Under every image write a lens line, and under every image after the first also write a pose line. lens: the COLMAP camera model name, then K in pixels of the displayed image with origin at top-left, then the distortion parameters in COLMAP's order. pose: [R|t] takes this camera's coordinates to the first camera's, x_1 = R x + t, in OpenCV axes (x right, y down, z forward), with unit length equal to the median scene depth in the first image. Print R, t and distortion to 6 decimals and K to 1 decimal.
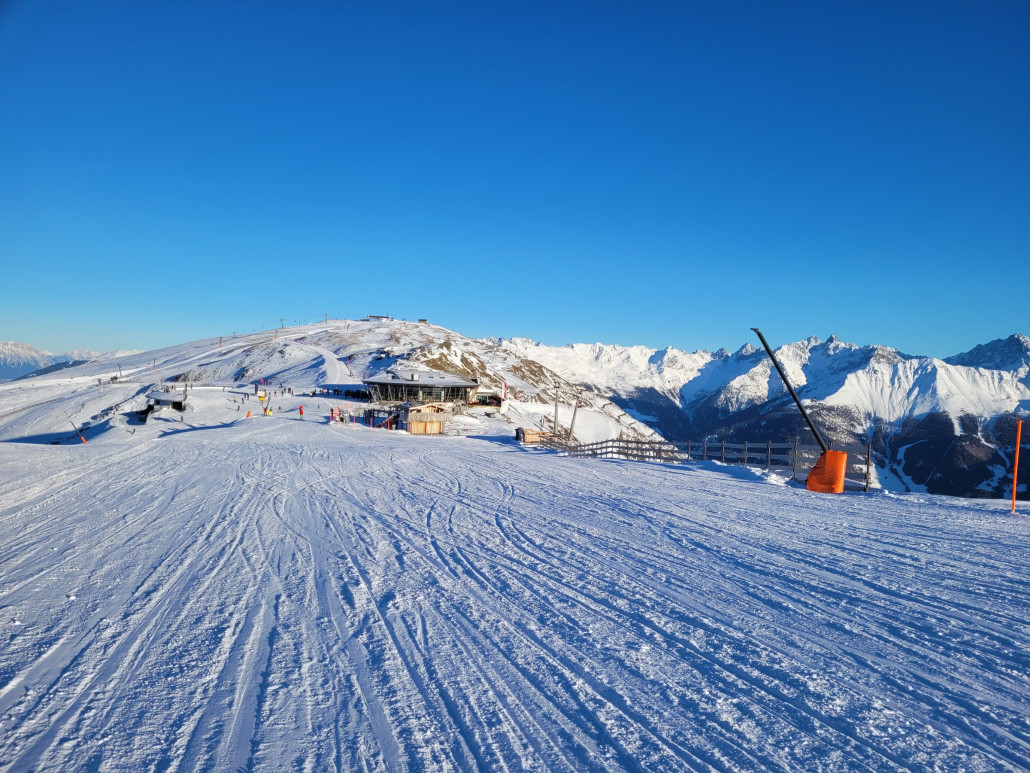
lens RADIAL K [[771.6, 0, 516.7], [0, 771.6, 382.2], [0, 0, 1]] dist [0.059799, -0.041578]
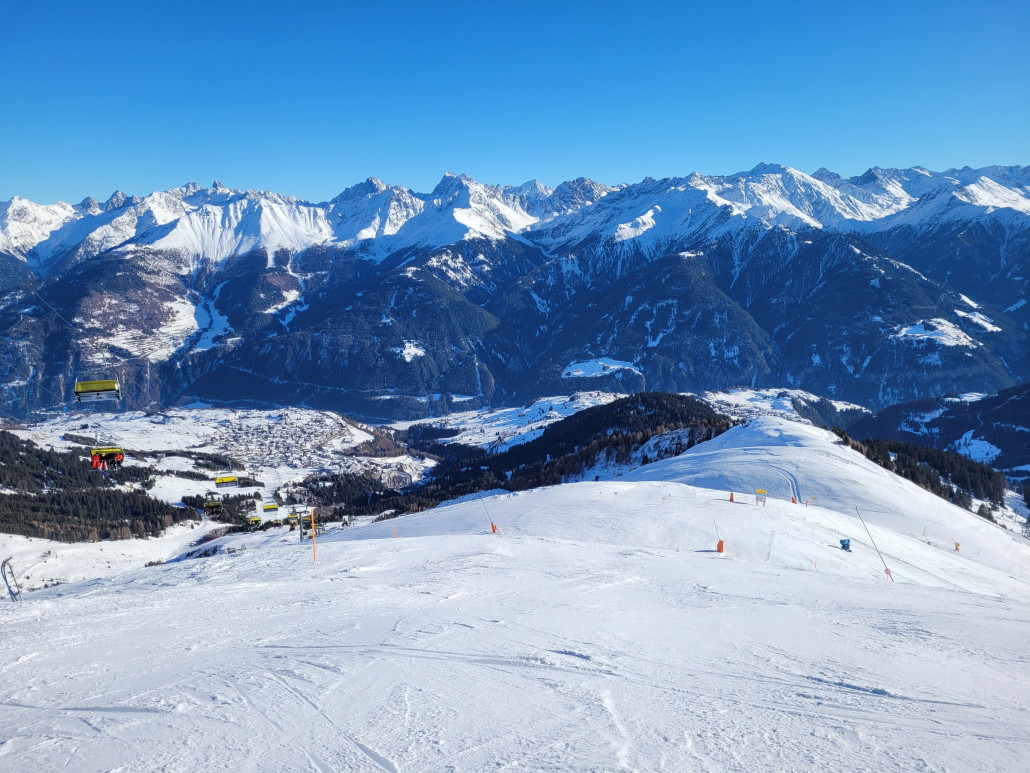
lens RADIAL K [[771.6, 0, 515.1], [0, 771.6, 380.9], [0, 0, 1]] dist [0.059799, -0.041578]
pose [[0.787950, -0.171652, 0.591329, 0.145725], [0.061994, 0.977593, 0.201170, 0.021938], [-0.612610, -0.121853, 0.780936, -0.068989]]
